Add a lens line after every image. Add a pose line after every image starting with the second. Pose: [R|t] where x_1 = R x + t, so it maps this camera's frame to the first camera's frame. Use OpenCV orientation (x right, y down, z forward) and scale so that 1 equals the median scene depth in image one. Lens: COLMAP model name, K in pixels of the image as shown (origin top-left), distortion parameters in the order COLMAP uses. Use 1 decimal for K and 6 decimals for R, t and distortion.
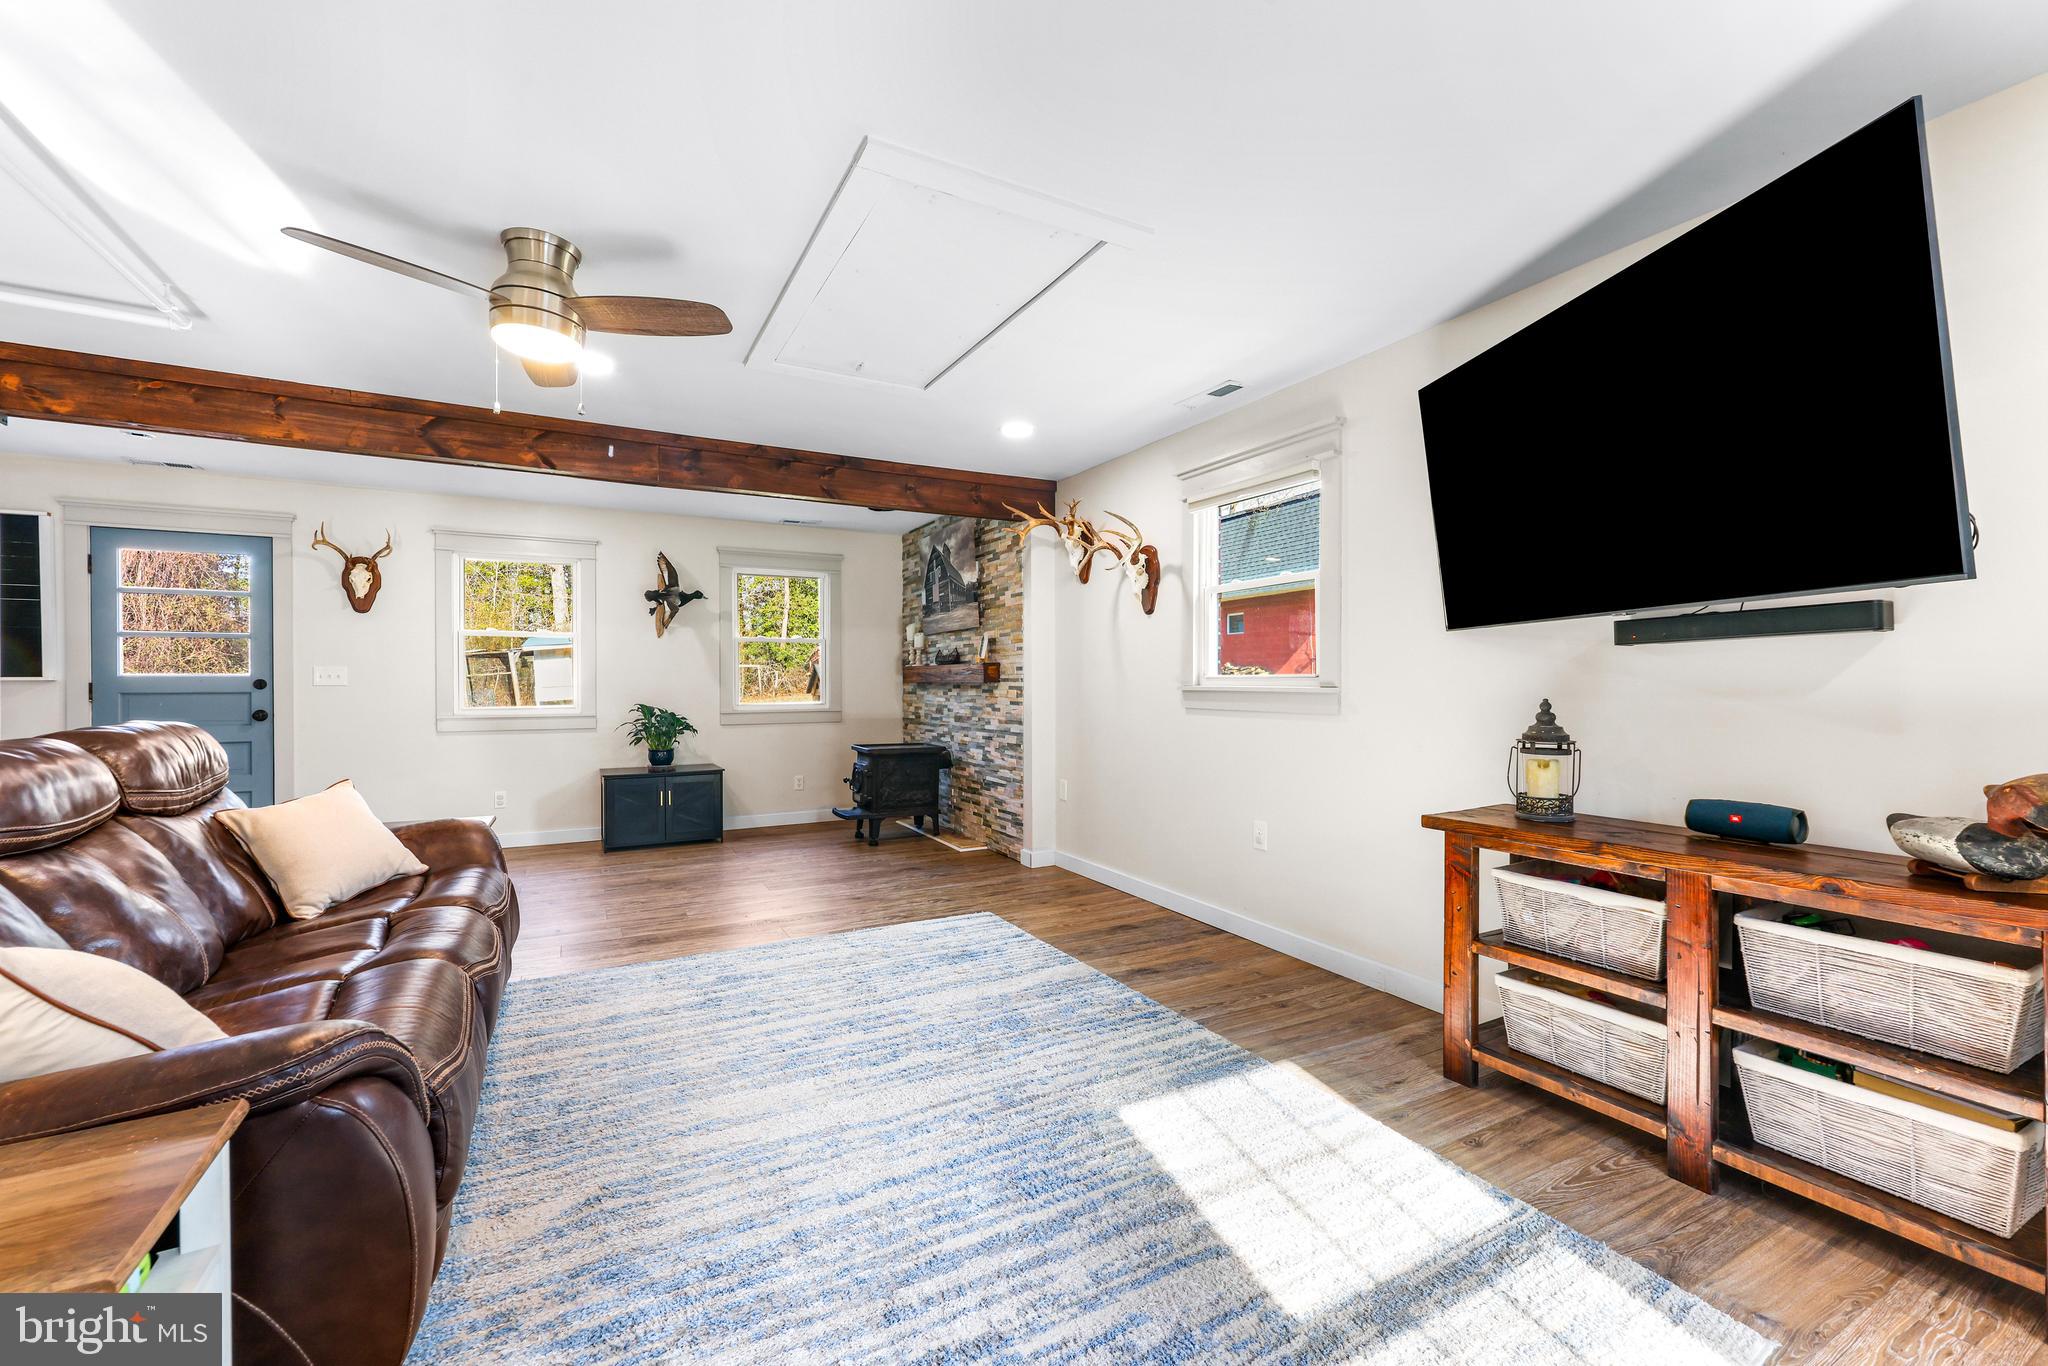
lens RADIAL K [[829.3, 0, 1020.7], [0, 829.3, 680.6], [0, 0, 1]] dist [-0.000025, 0.000125]
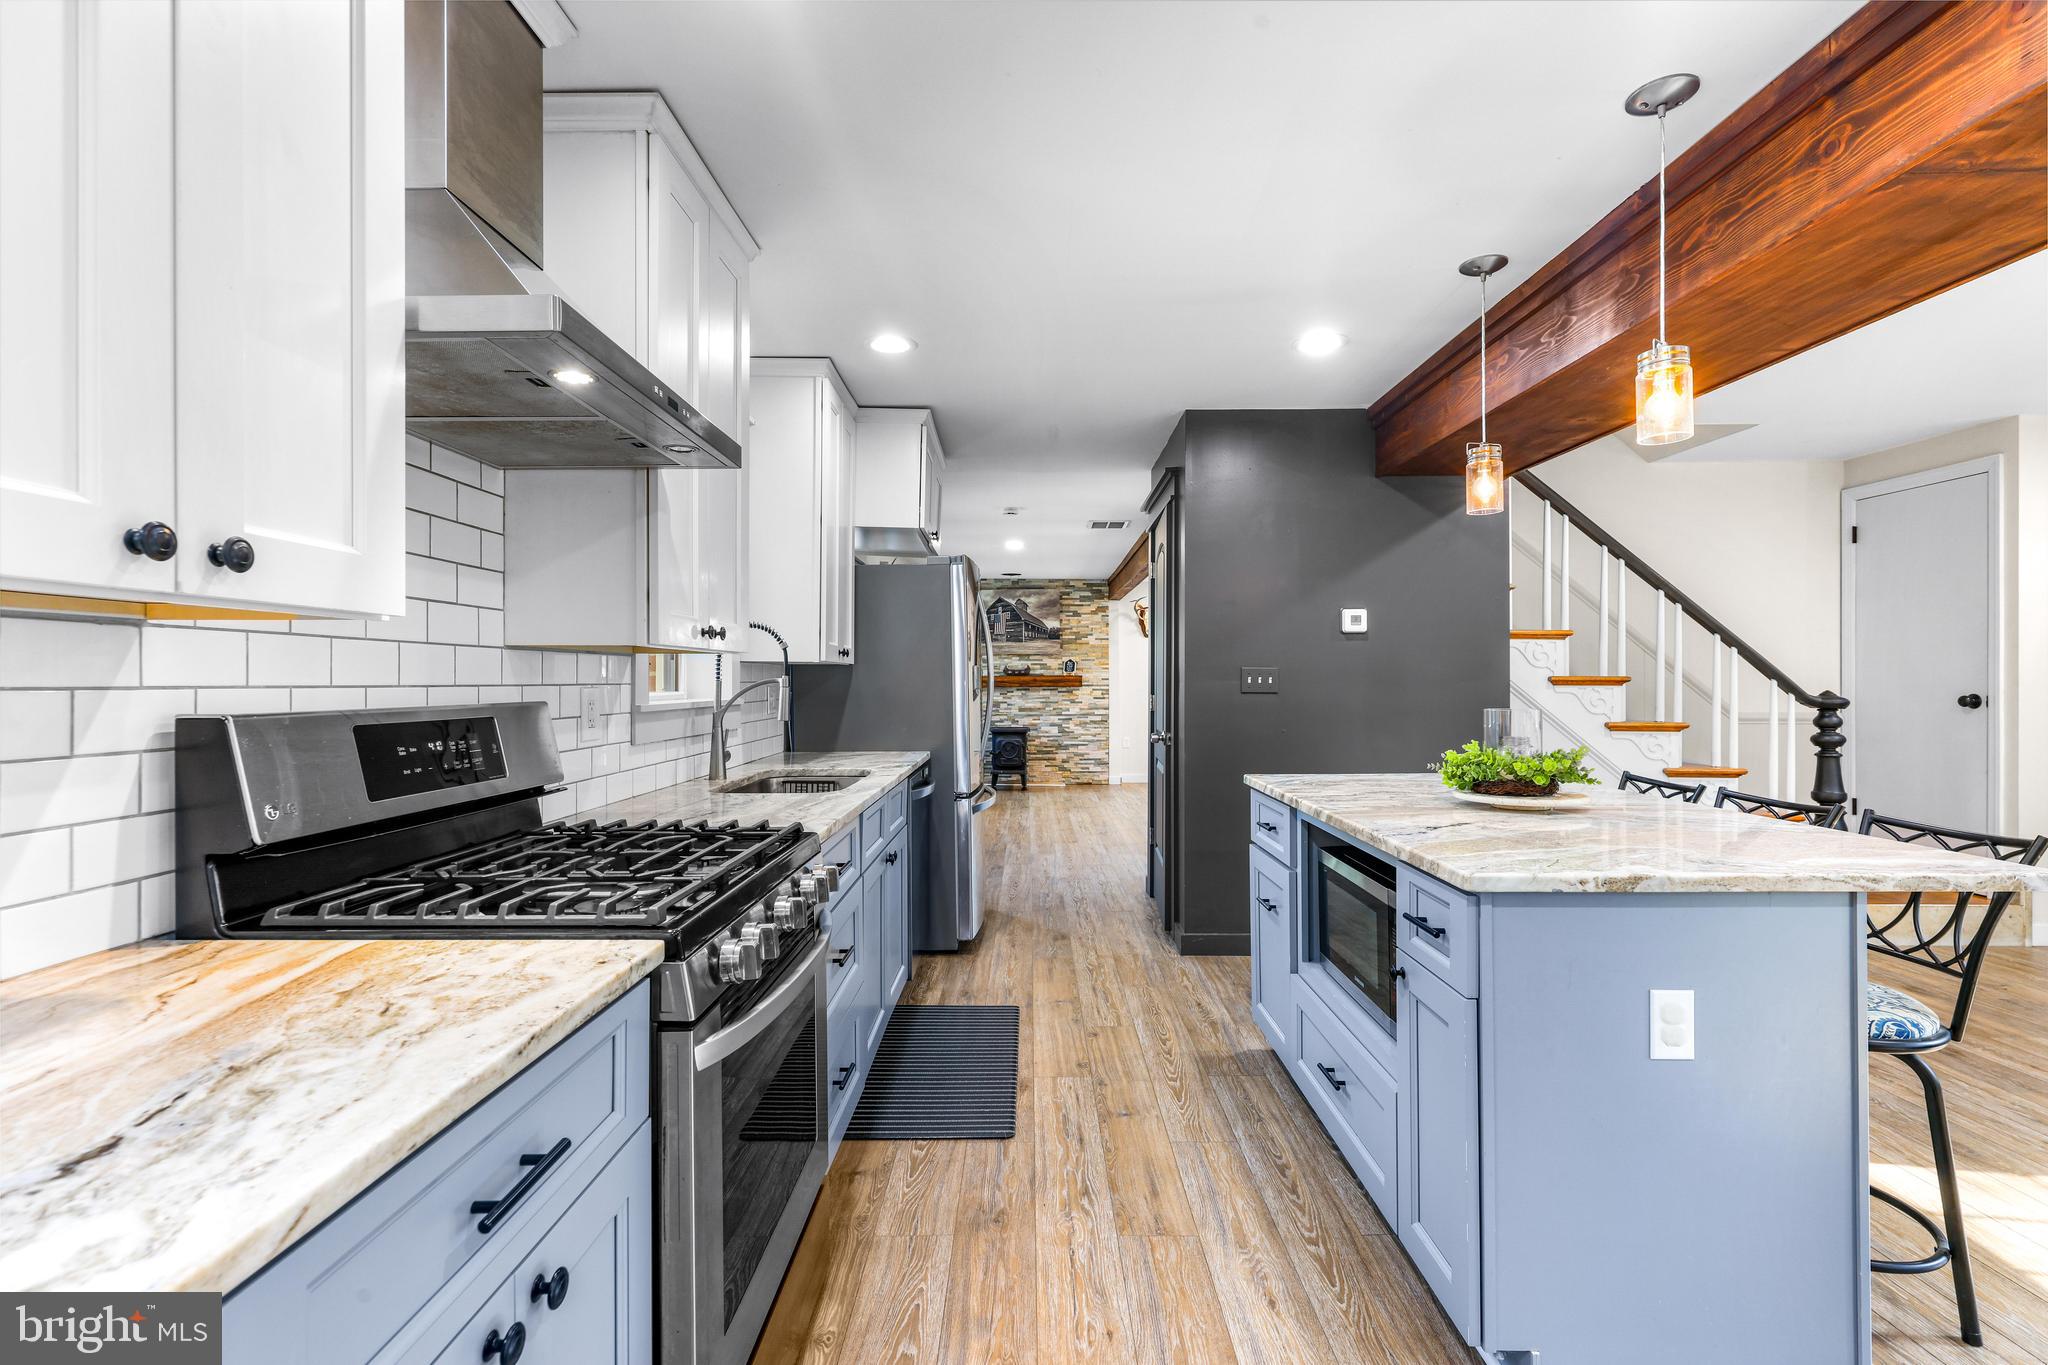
lens RADIAL K [[919.3, 0, 1020.2], [0, 919.3, 682.2], [0, 0, 1]] dist [0.000998, 0.000375]
pose [[0.480993, 0.000638, 0.876724, -1.800099], [-0.001072, 0.999999, -0.000139, -0.007329], [-0.876724, -0.000873, 0.480993, 0.173613]]
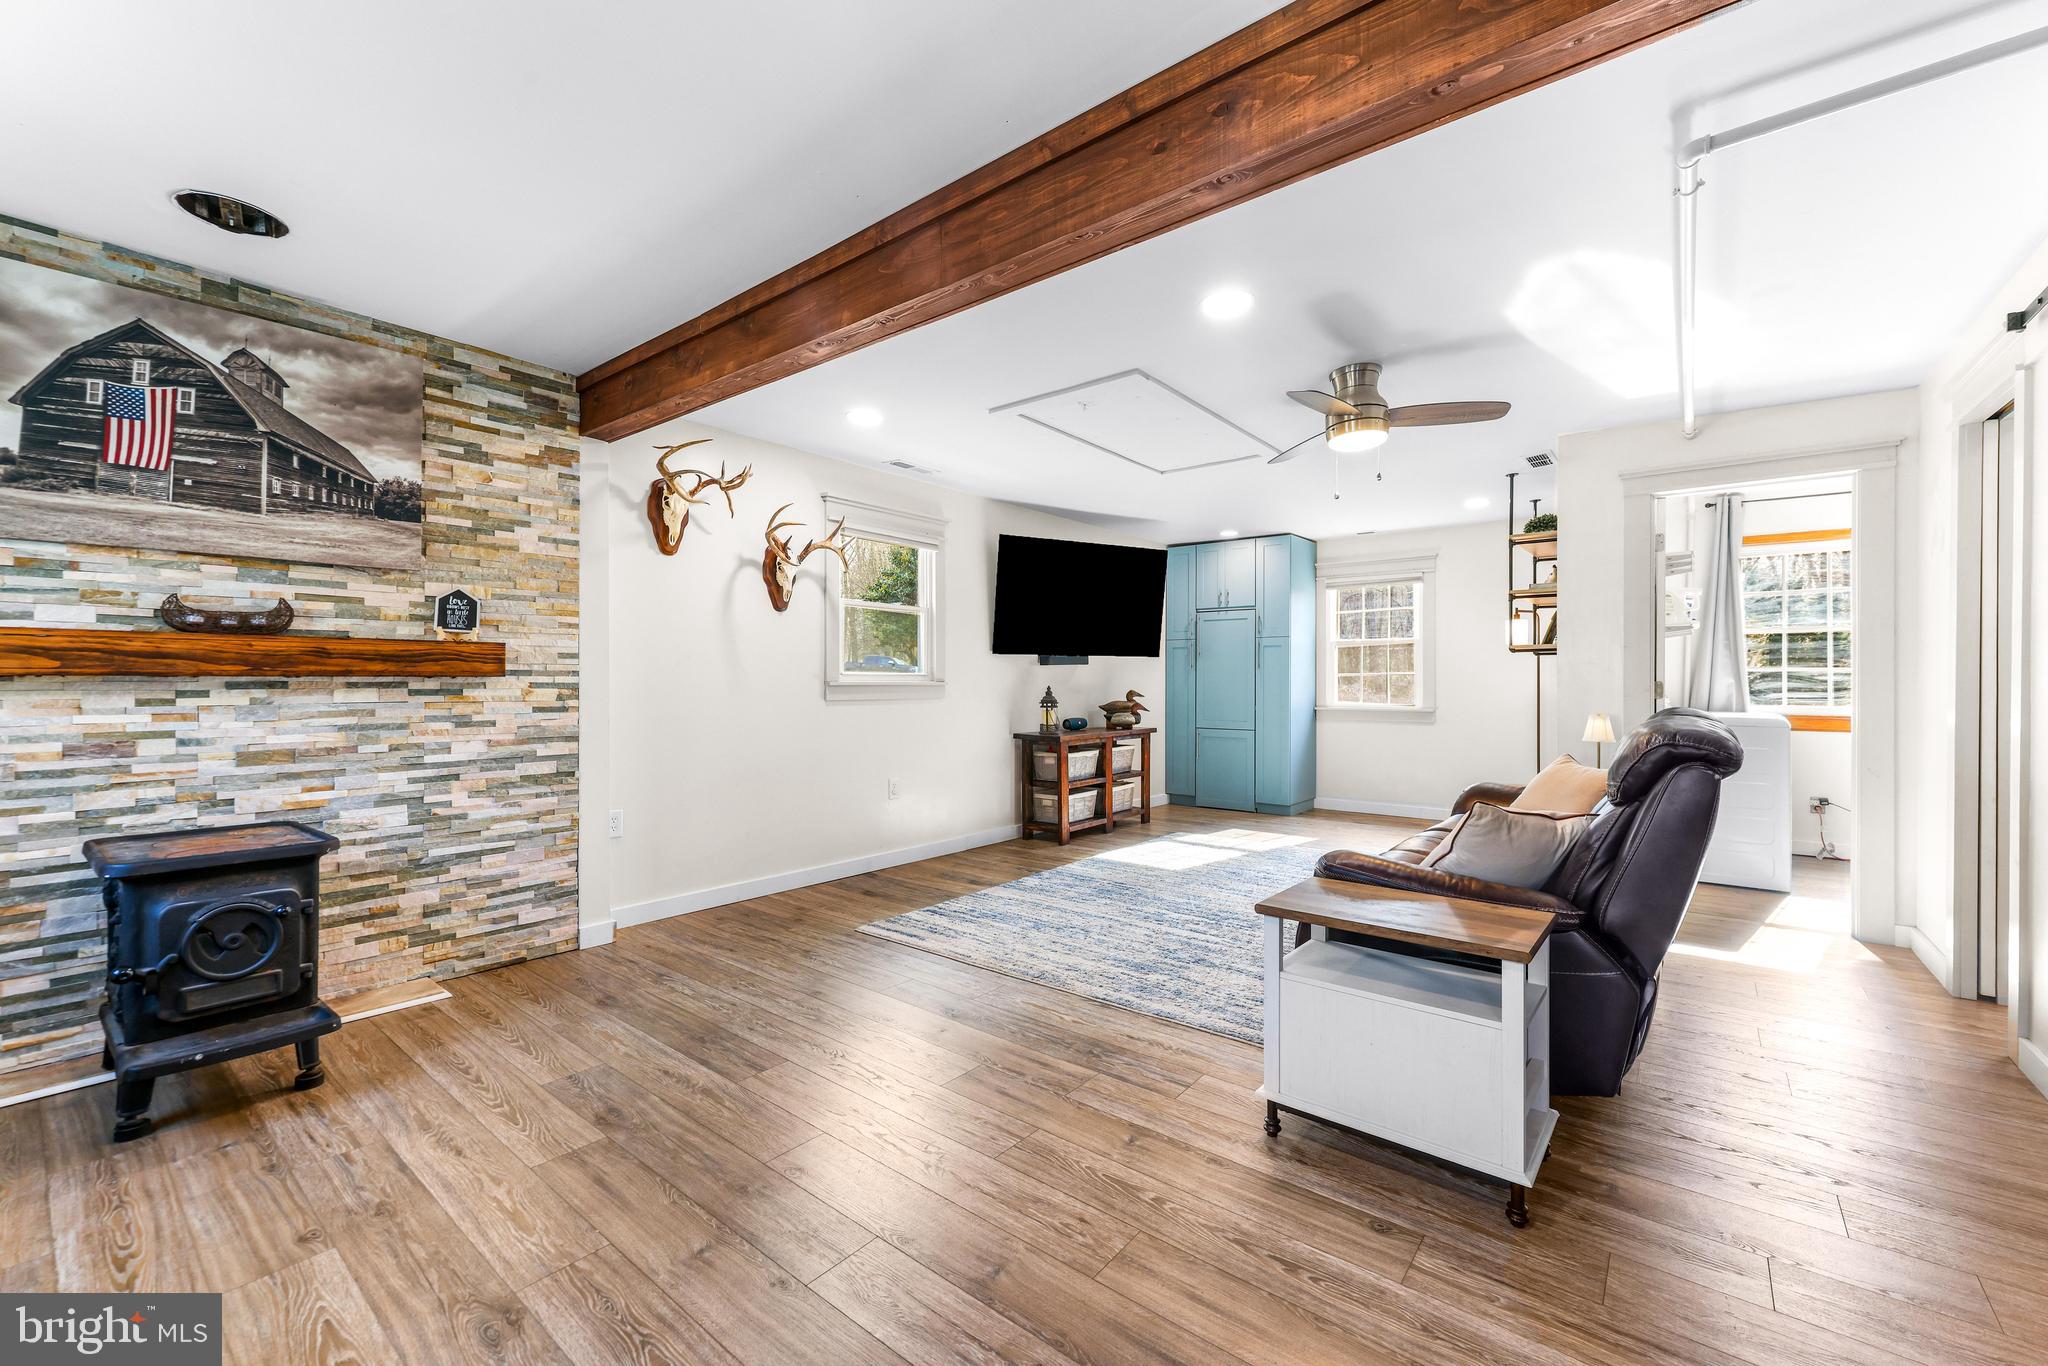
lens RADIAL K [[829.3, 0, 1020.7], [0, 829.3, 680.6], [0, 0, 1]] dist [-0.000025, 0.000125]
pose [[-0.384335, 0.000691, 0.923193, -0.708745], [-0.003009, 0.999993, -0.002001, 0.004947], [-0.923189, -0.003547, -0.384330, 0.880029]]
